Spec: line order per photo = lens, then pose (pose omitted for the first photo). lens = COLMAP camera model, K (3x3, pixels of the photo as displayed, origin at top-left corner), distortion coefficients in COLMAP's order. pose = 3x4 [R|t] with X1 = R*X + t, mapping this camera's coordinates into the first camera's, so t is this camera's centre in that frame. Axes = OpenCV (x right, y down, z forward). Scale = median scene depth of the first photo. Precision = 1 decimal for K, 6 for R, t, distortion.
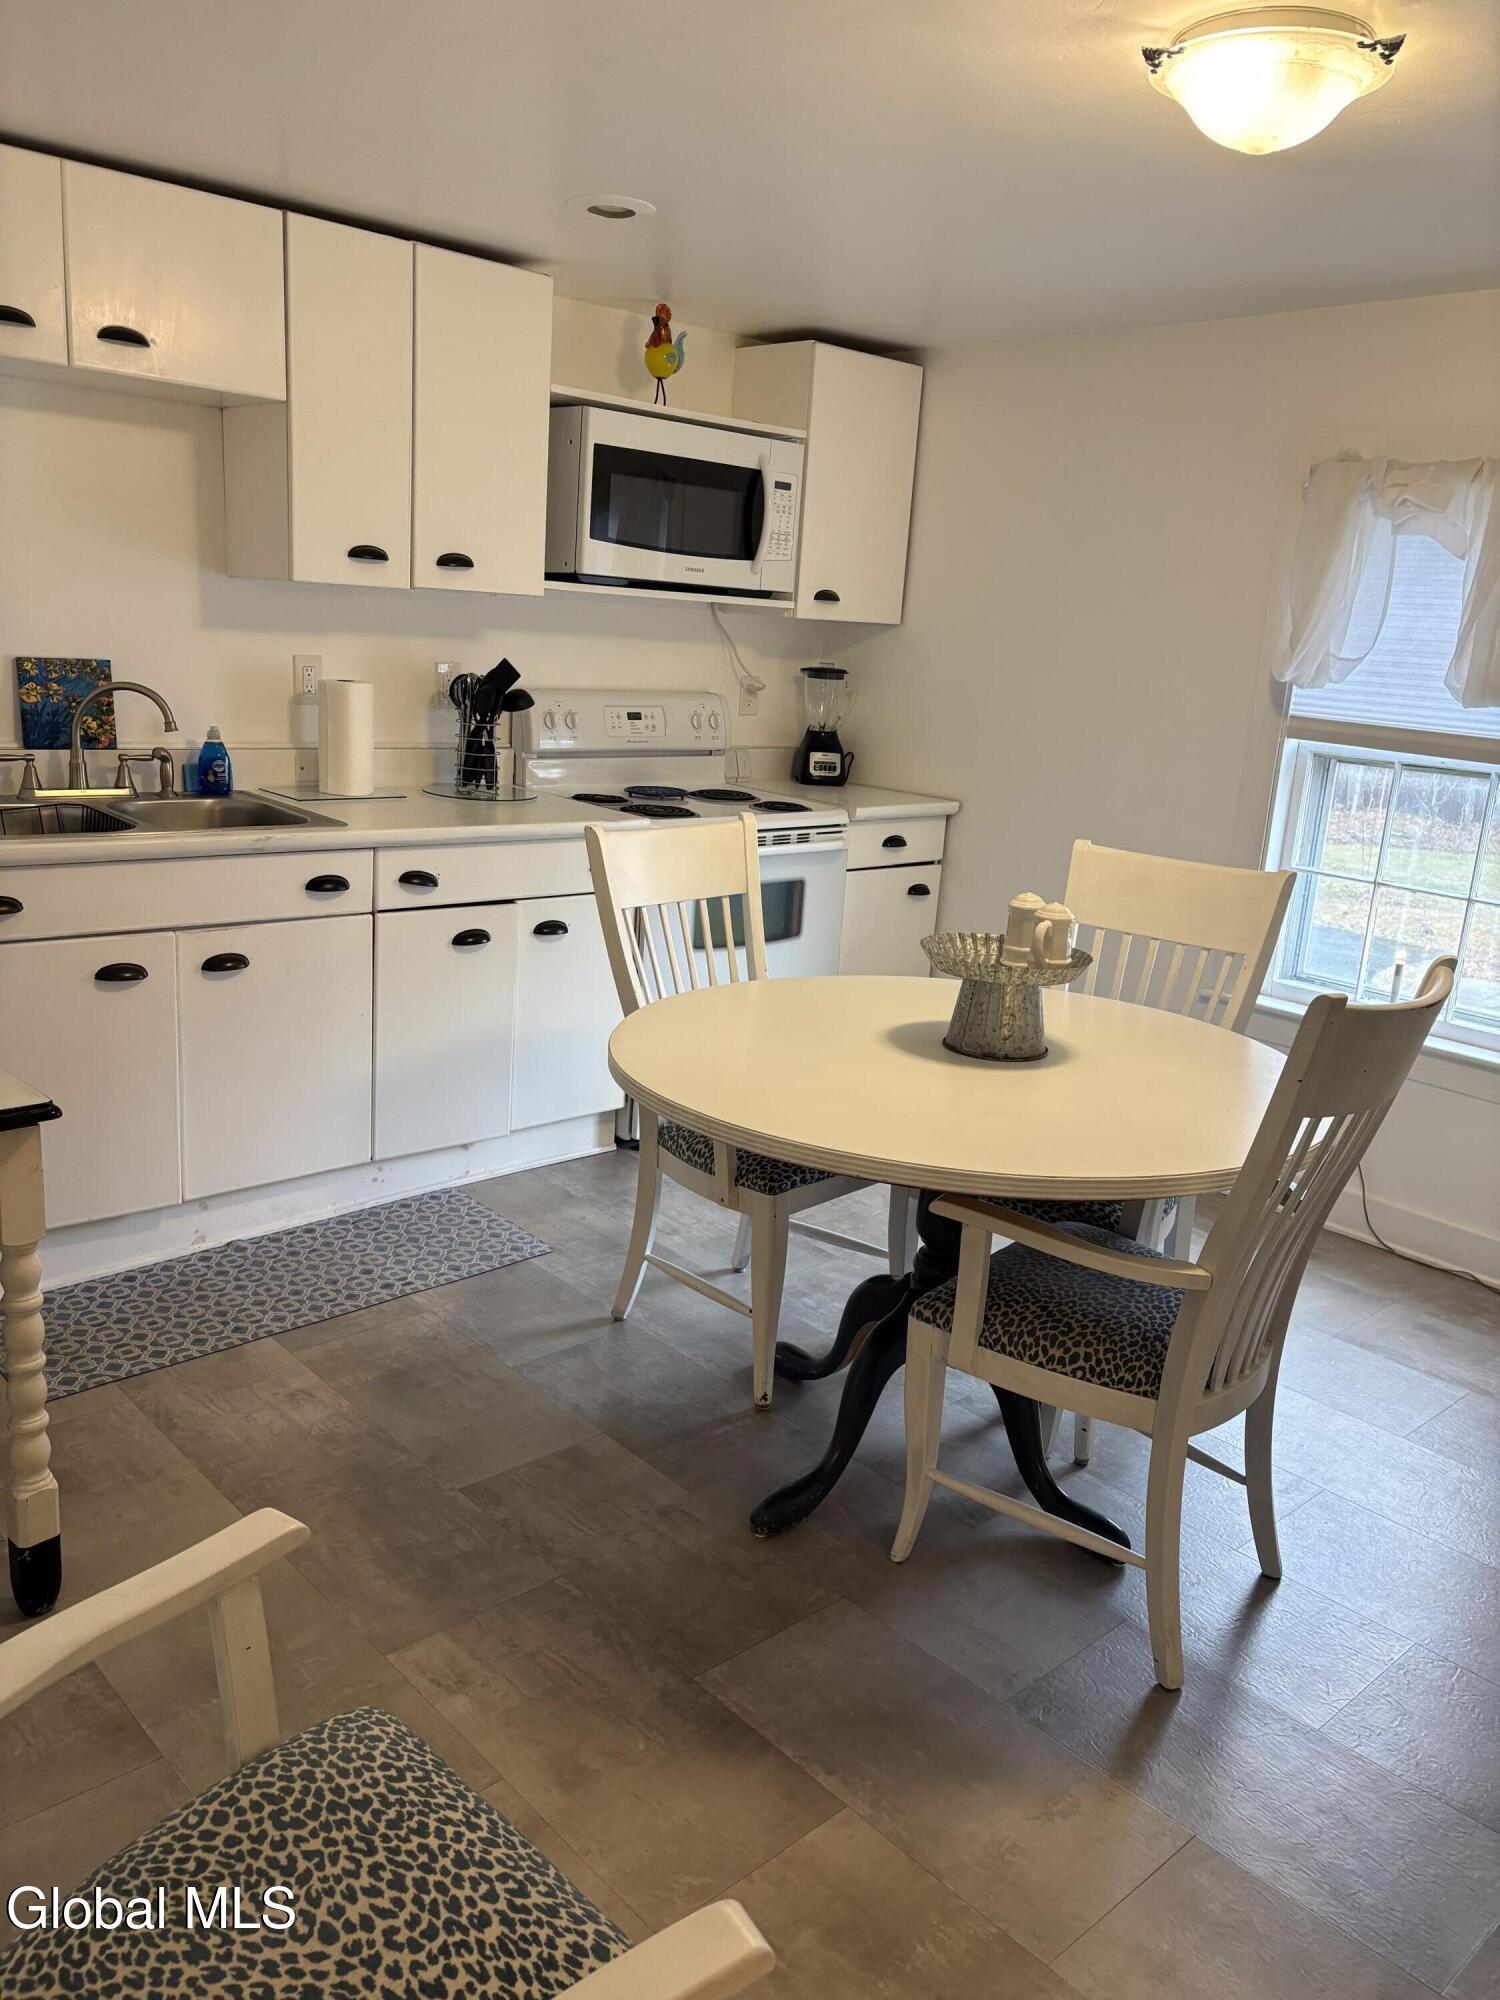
lens RADIAL K [[1502.6, 0, 752.2], [0, 1502.6, 1008.5], [0, 0, 1]] dist [0.054699, -0.055156]
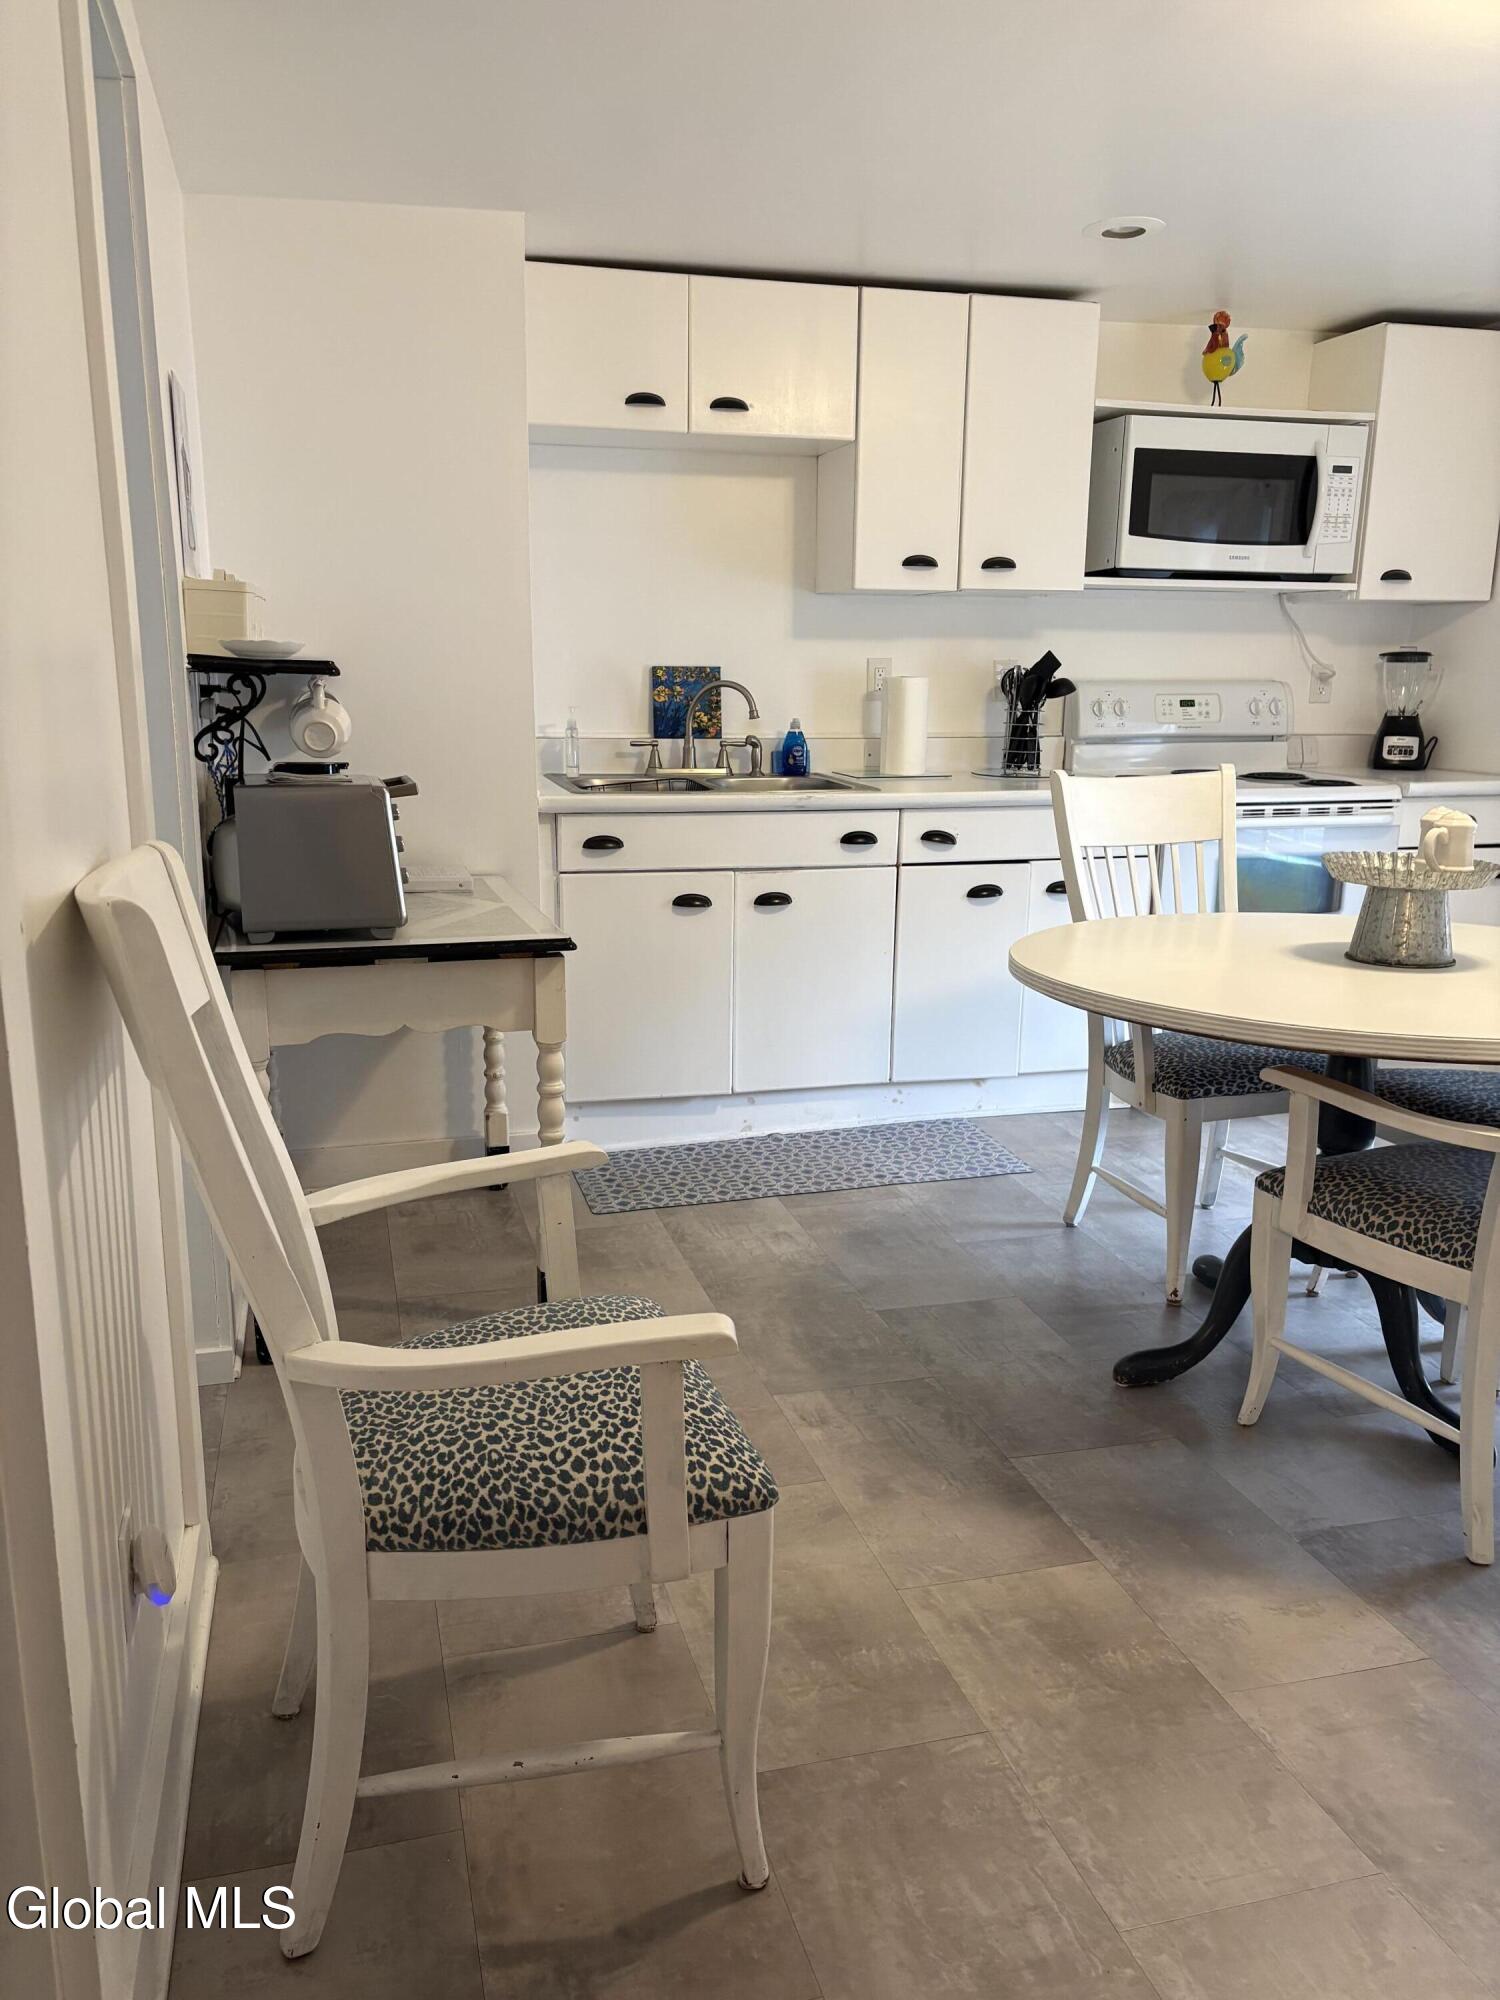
lens RADIAL K [[1502.6, 0, 740.6], [0, 1502.6, 1012.2], [0, 0, 1]] dist [0.054699, -0.055156]
pose [[0.886206, 0.046453, -0.460957, 0.199003], [-0.067407, 0.997301, -0.029089, 0.100378], [0.458362, 0.056851, 0.886946, -0.092717]]
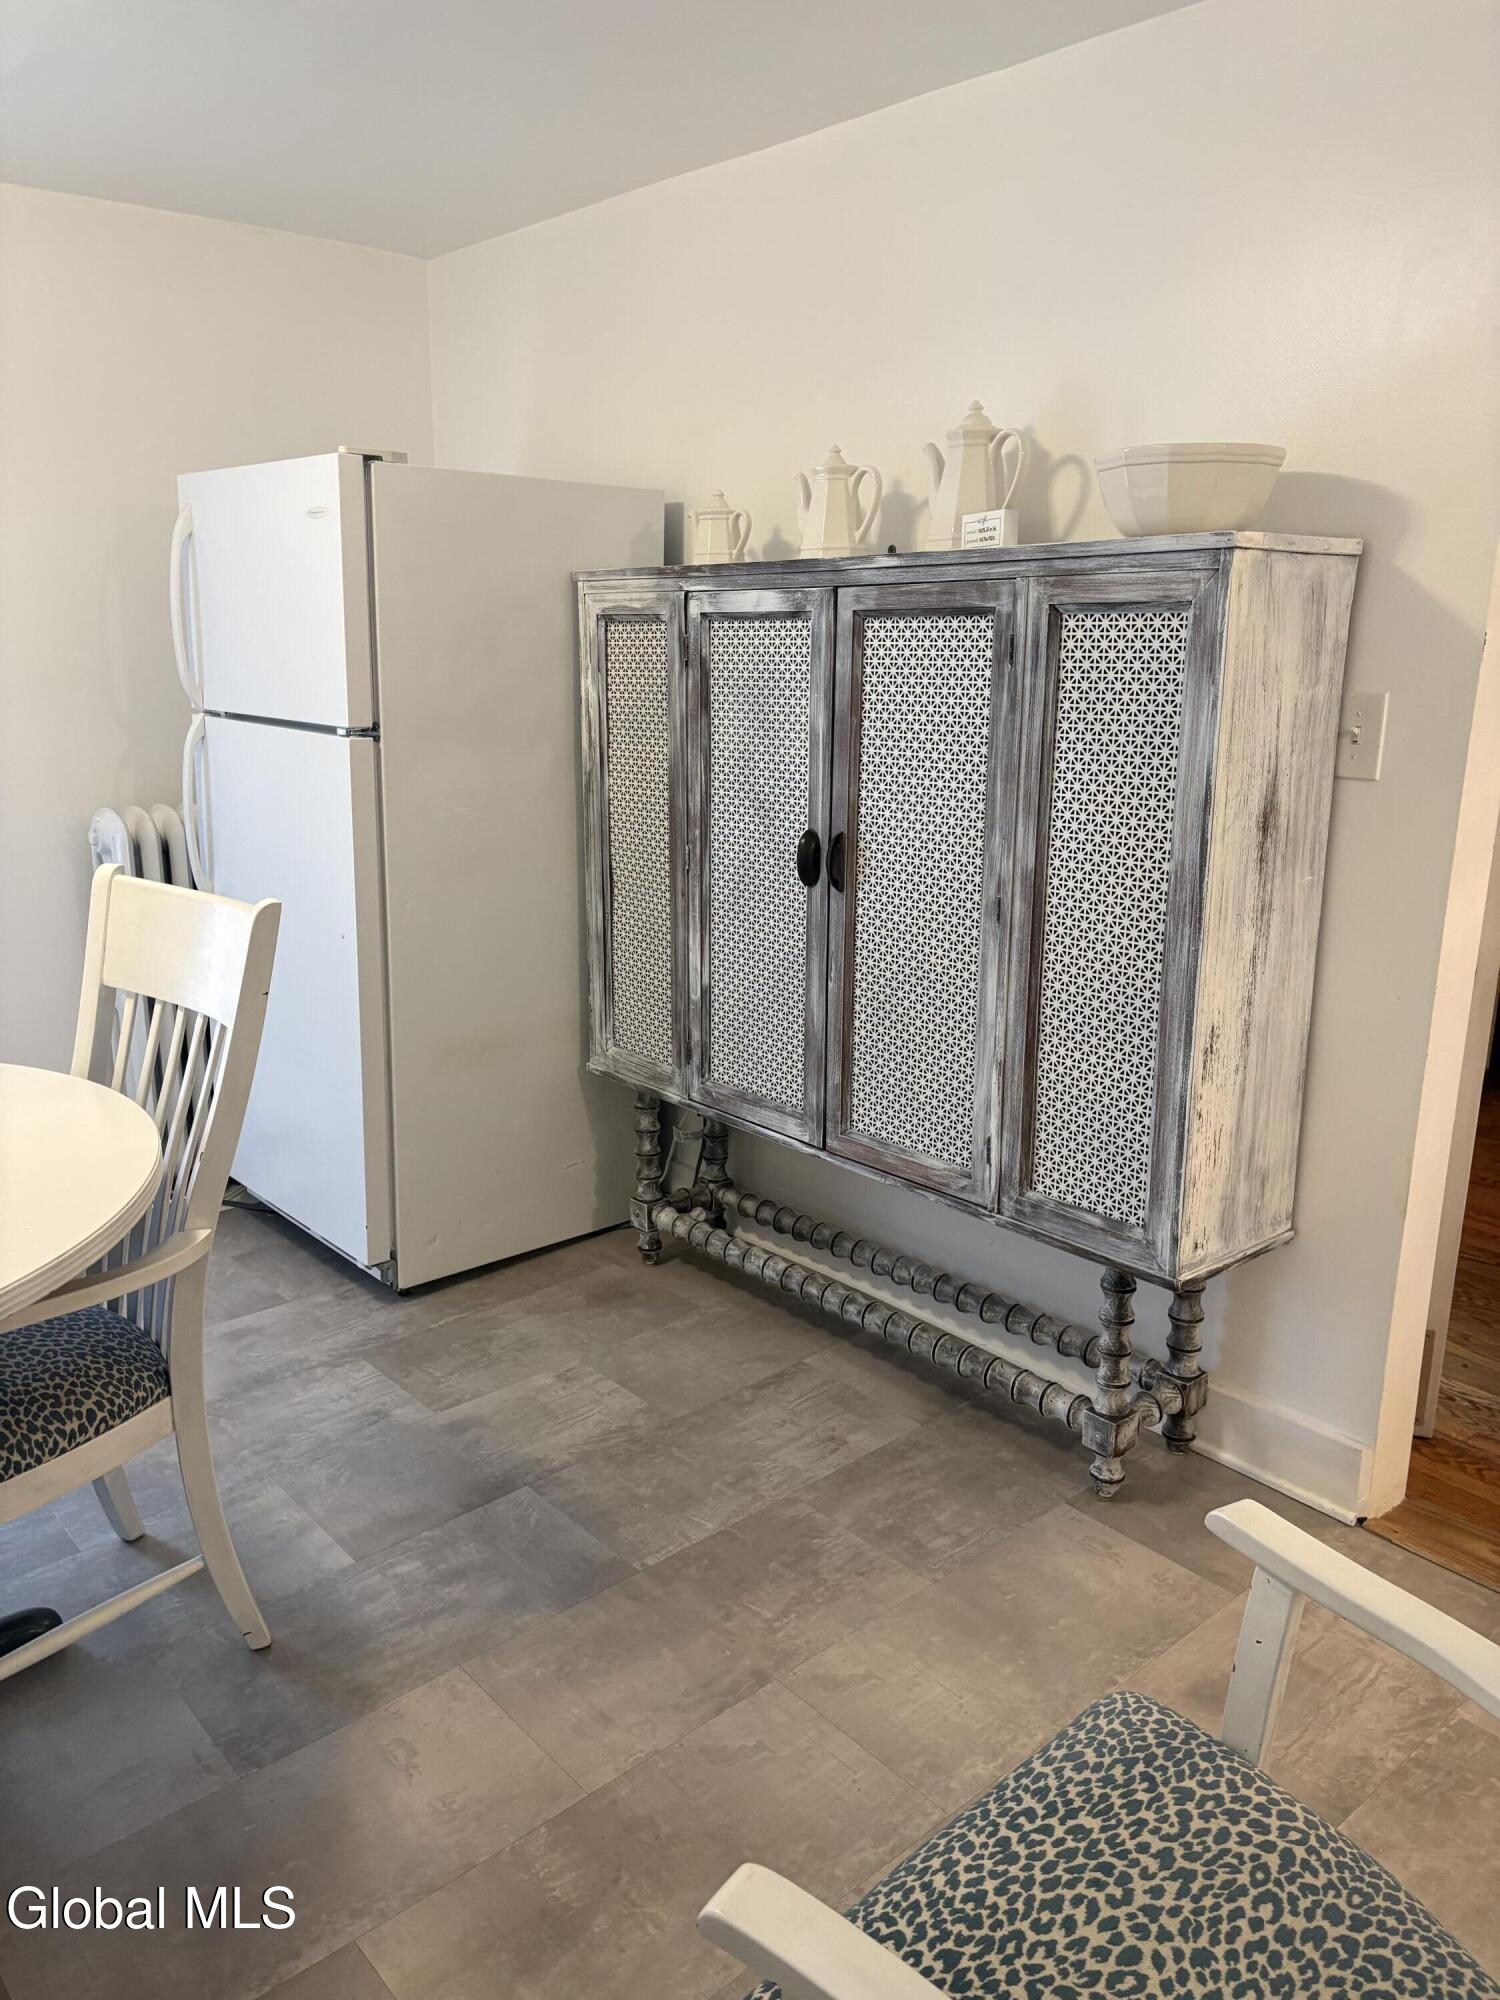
lens RADIAL K [[1502.6, 0, 749.3], [0, 1502.6, 1014.8], [0, 0, 1]] dist [0.054699, -0.055156]
pose [[0.040552, -0.318792, 0.946957, -0.346570], [0.240831, 0.922913, 0.300385, -0.097612], [-0.969719, 0.215876, 0.114201, 0.342897]]
